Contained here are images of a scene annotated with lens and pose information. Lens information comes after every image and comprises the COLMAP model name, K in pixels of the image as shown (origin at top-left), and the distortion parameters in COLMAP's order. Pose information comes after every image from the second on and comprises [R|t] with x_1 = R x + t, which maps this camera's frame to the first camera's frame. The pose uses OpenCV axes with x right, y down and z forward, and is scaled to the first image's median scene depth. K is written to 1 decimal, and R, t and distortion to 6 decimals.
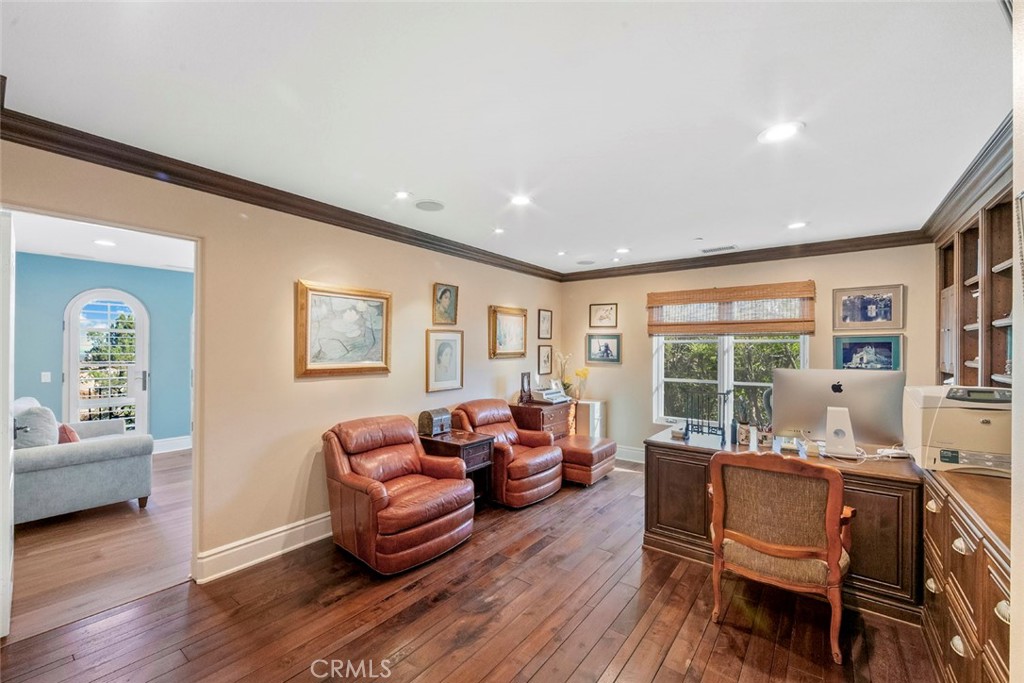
lens RADIAL K [[416.3, 0, 511.7], [0, 416.3, 349.2], [0, 0, 1]] dist [-0.000273, -0.000134]
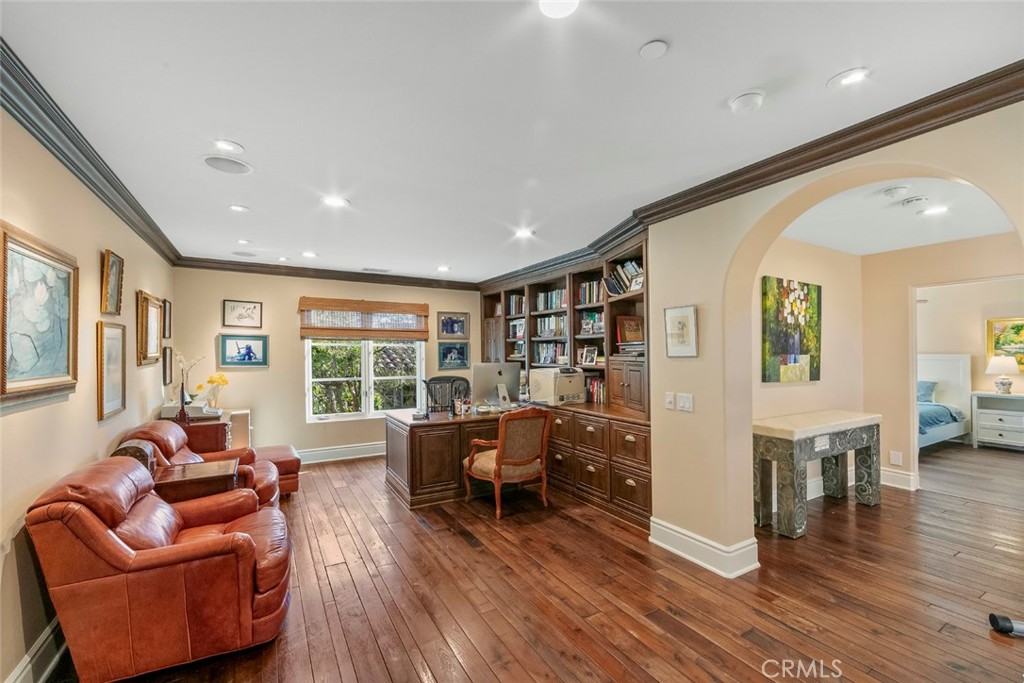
lens RADIAL K [[416.3, 0, 511.7], [0, 416.3, 349.2], [0, 0, 1]] dist [-0.000273, -0.000134]
pose [[0.387363, 0.002038, 0.921925, -0.491375], [0.001425, 0.999995, -0.002809, -0.002415], [-0.921926, 0.002402, 0.387358, 0.157245]]
